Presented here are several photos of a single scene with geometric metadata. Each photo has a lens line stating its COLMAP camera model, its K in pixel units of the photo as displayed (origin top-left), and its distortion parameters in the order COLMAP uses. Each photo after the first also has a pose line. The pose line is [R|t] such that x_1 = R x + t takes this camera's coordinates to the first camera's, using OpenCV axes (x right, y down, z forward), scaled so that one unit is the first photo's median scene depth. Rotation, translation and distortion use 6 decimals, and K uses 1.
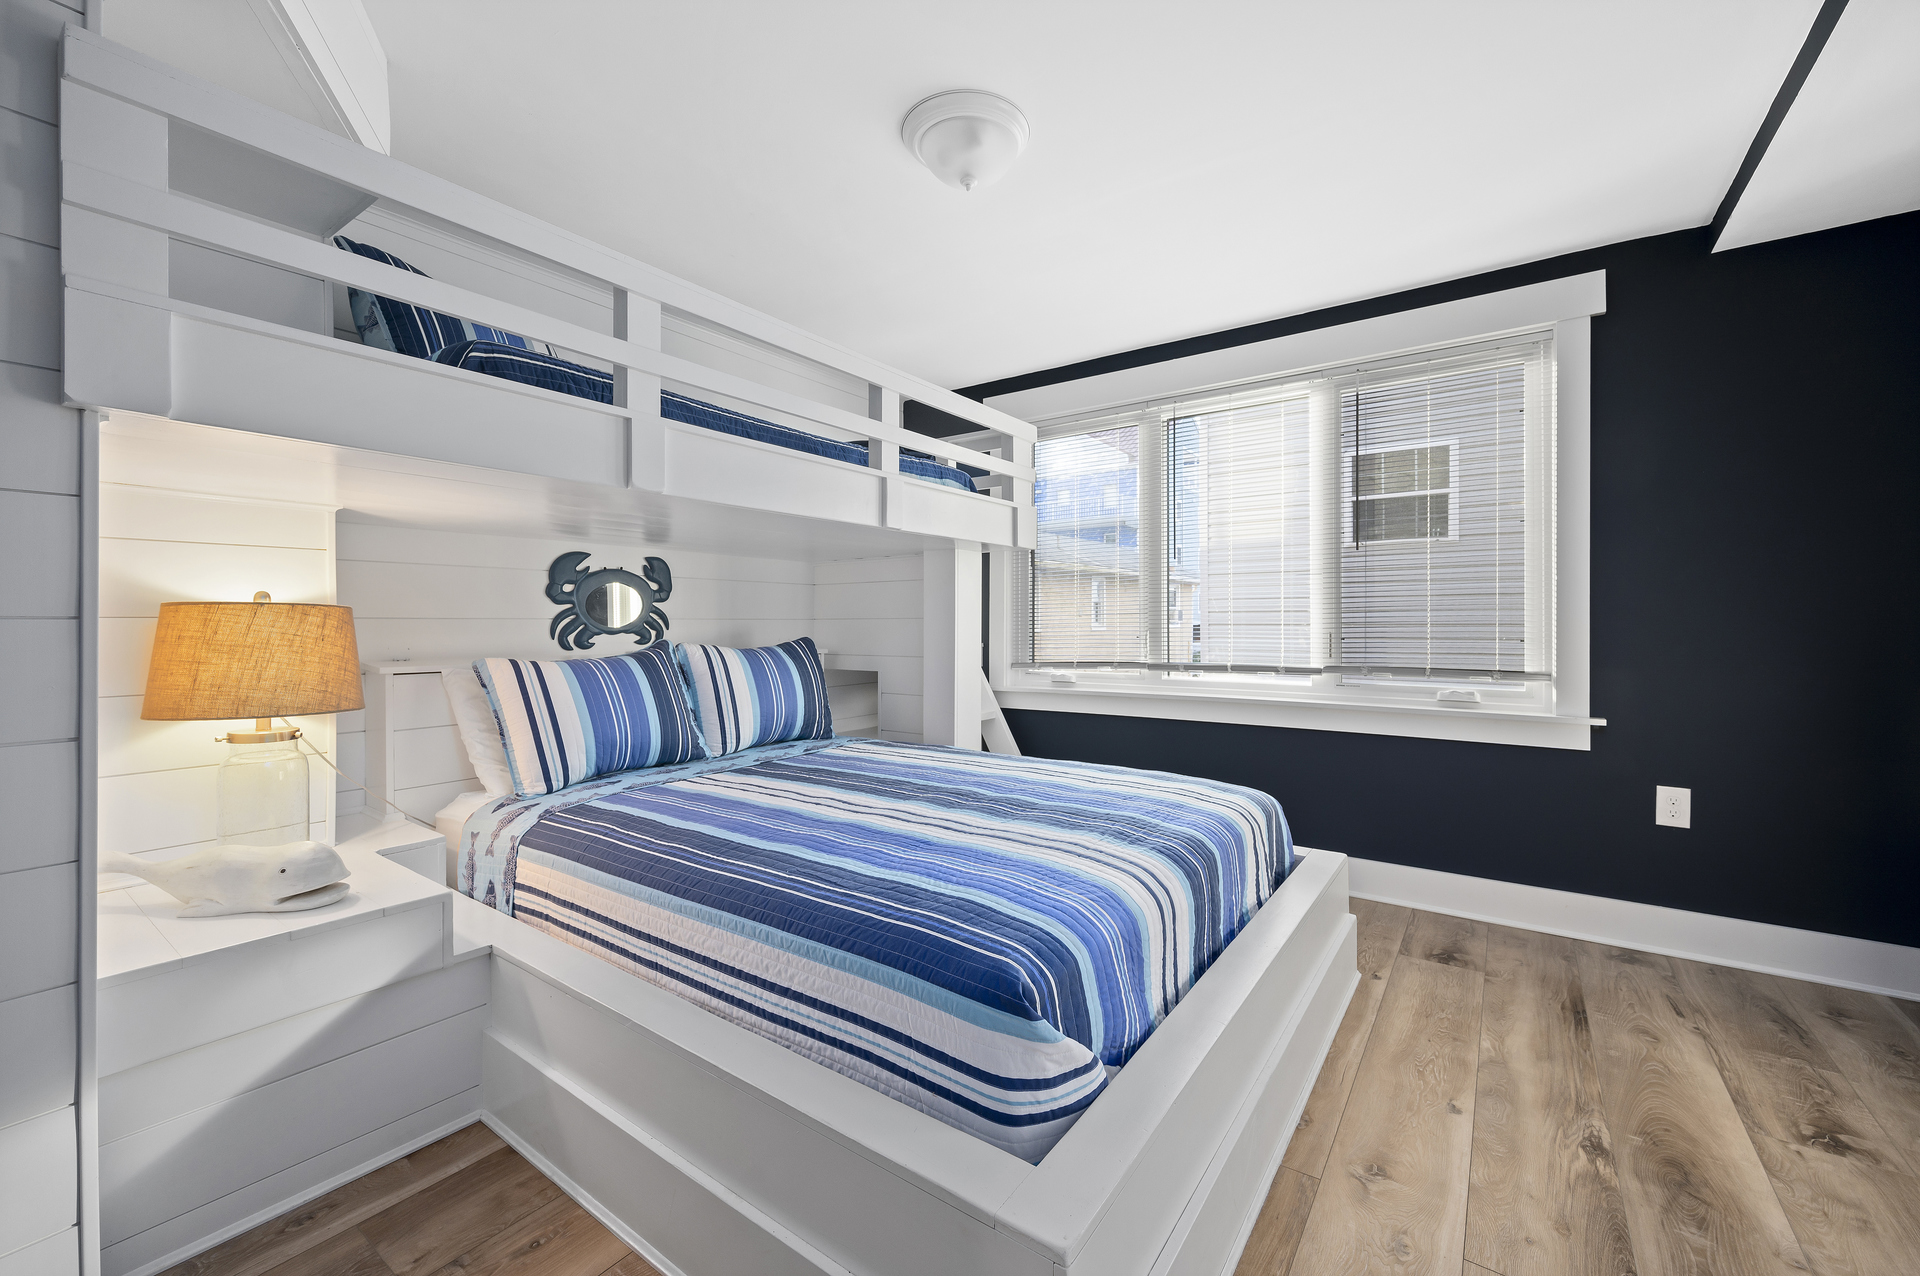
lens RADIAL K [[761.0, 0, 964.8], [0, 761.0, 627.0], [0, 0, 1]] dist [-0.001561, -0.000164]
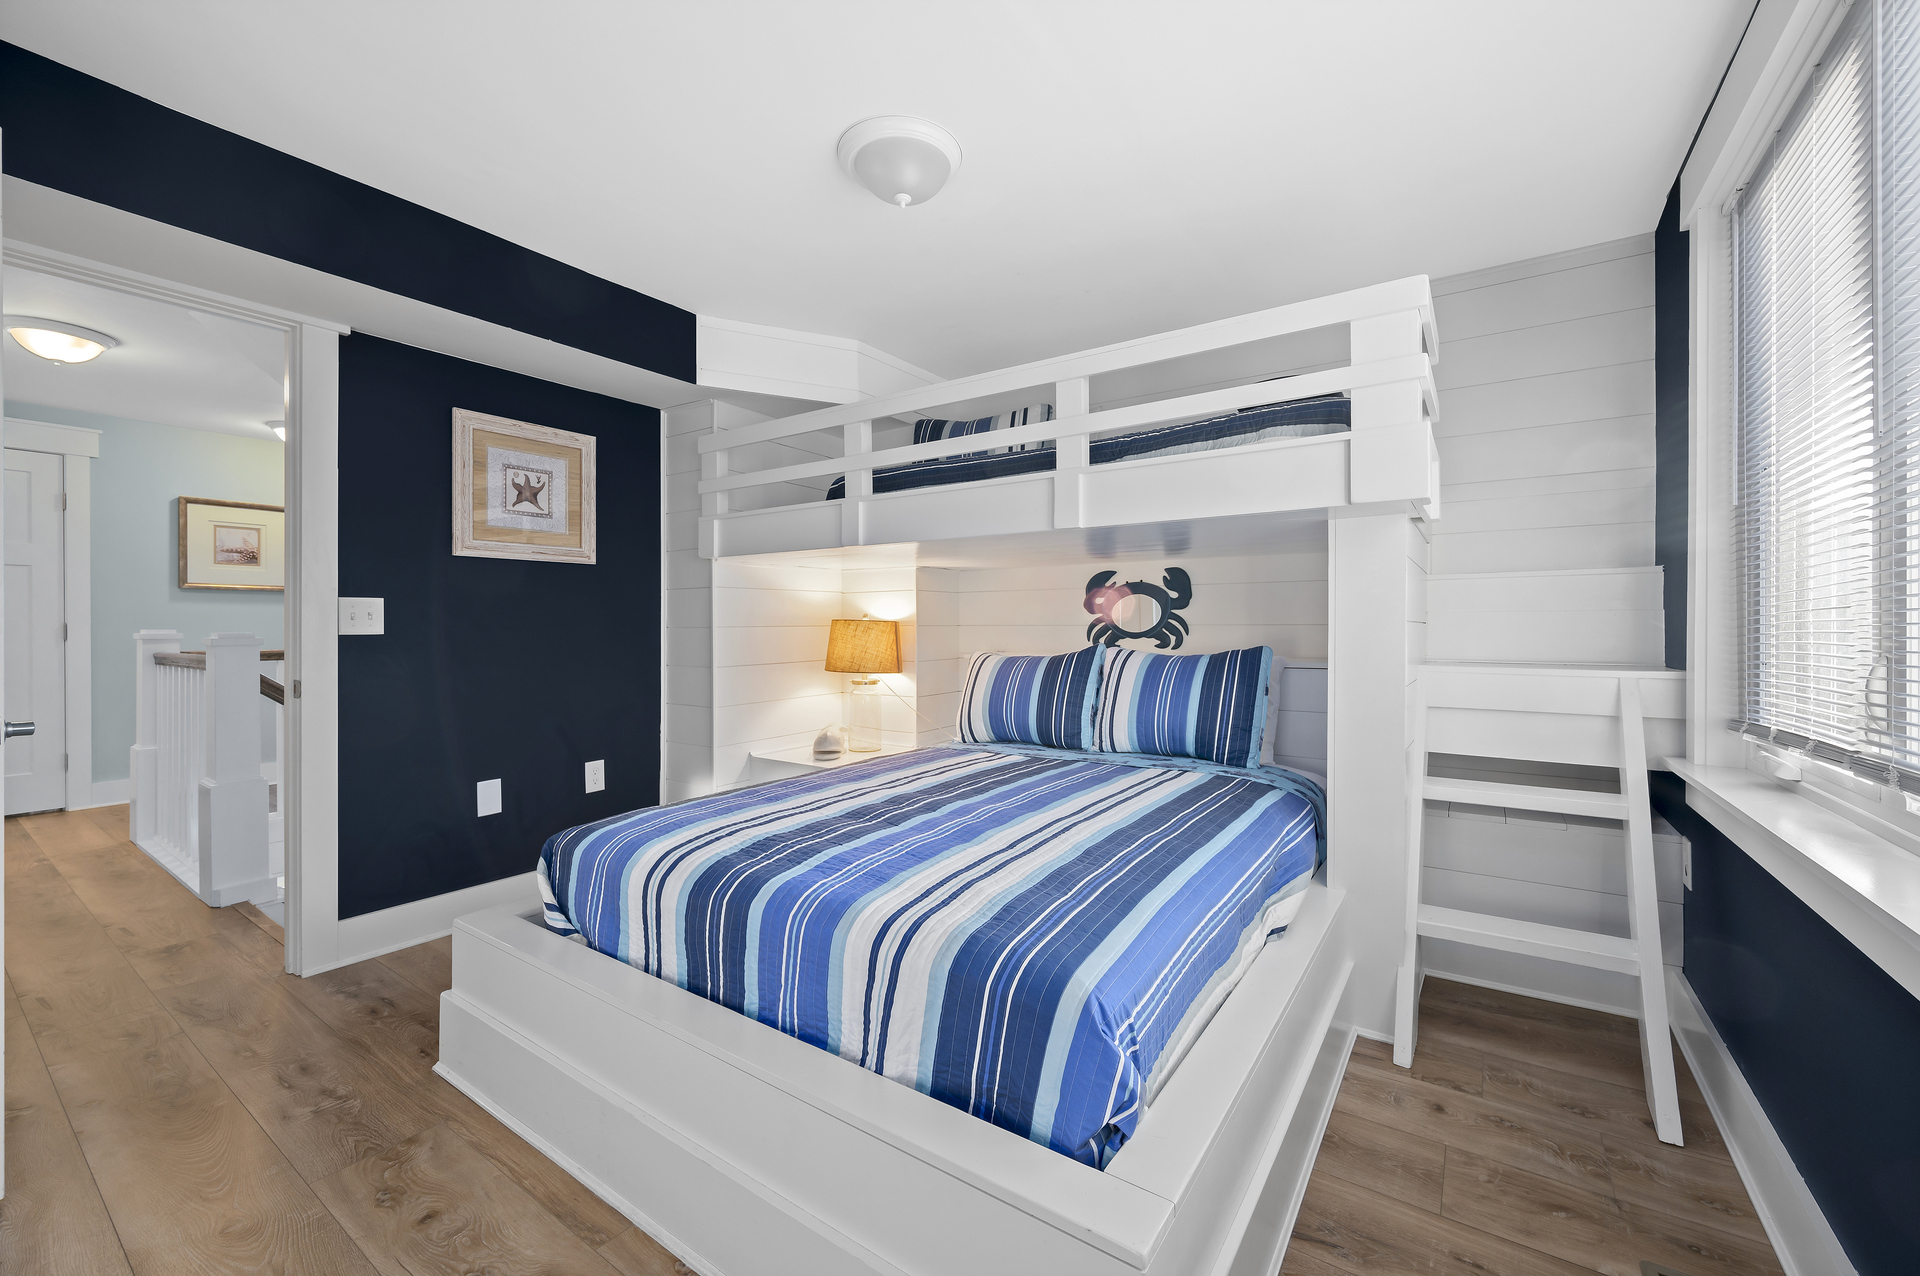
lens RADIAL K [[761.0, 0, 964.8], [0, 761.0, 627.0], [0, 0, 1]] dist [-0.001561, -0.000164]
pose [[0.000800, 0.003561, -0.999993, 0.753852], [-0.000699, 0.999993, 0.003561, -0.012793], [0.999999, 0.000696, 0.000803, 0.790610]]
